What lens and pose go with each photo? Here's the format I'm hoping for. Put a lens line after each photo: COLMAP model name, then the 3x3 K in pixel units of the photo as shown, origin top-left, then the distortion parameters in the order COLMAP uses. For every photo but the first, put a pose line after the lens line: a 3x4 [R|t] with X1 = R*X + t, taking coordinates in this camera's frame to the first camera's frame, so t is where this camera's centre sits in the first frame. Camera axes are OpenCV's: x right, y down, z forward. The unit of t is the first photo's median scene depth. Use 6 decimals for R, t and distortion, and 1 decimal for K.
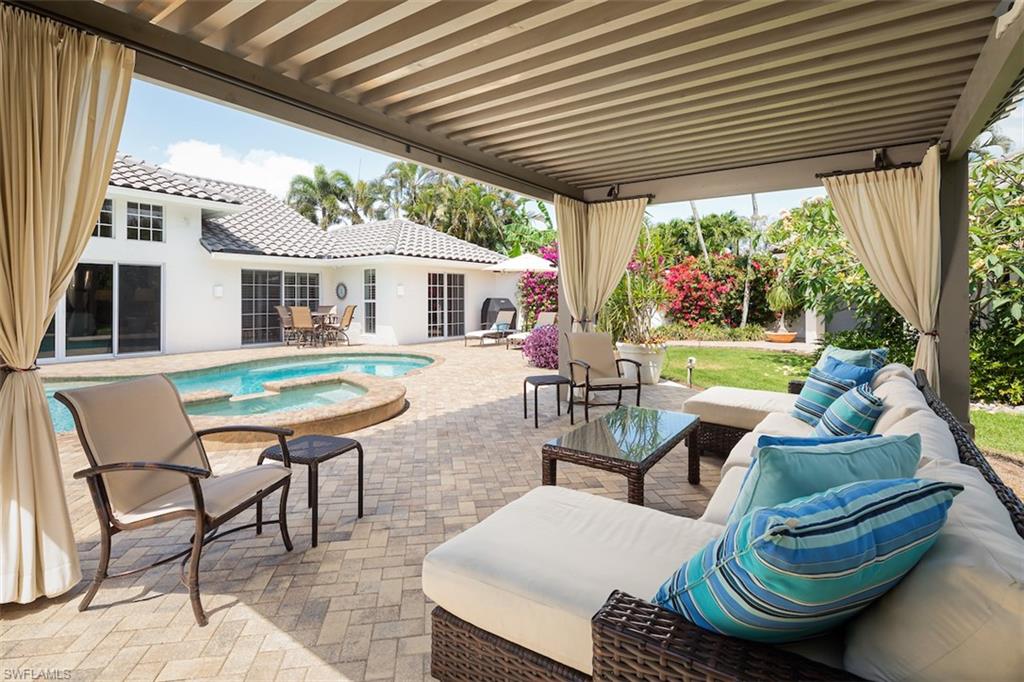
lens RADIAL K [[489.5, 0, 514.2], [0, 489.5, 303.2], [0, 0, 1]] dist [0.020514, 0.000037]
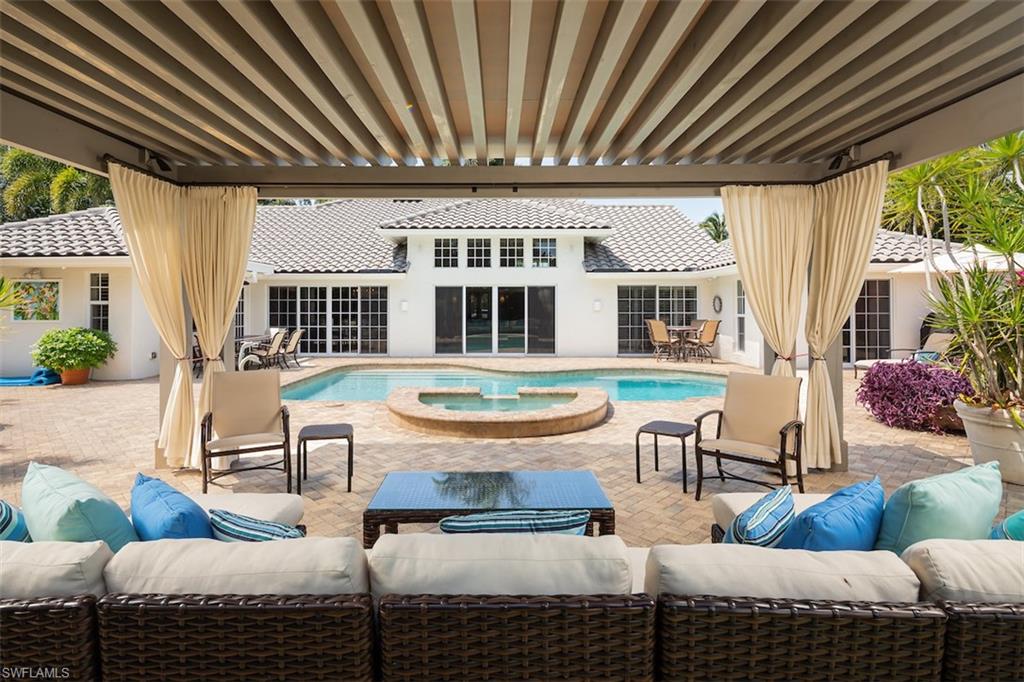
lens RADIAL K [[489.5, 0, 524.3], [0, 489.5, 304.6], [0, 0, 1]] dist [0.020514, 0.000037]
pose [[0.590142, -0.010568, -0.807230, 0.214296], [-0.009159, 0.999762, -0.019785, -0.002669], [0.807247, 0.019070, 0.589905, 0.184201]]
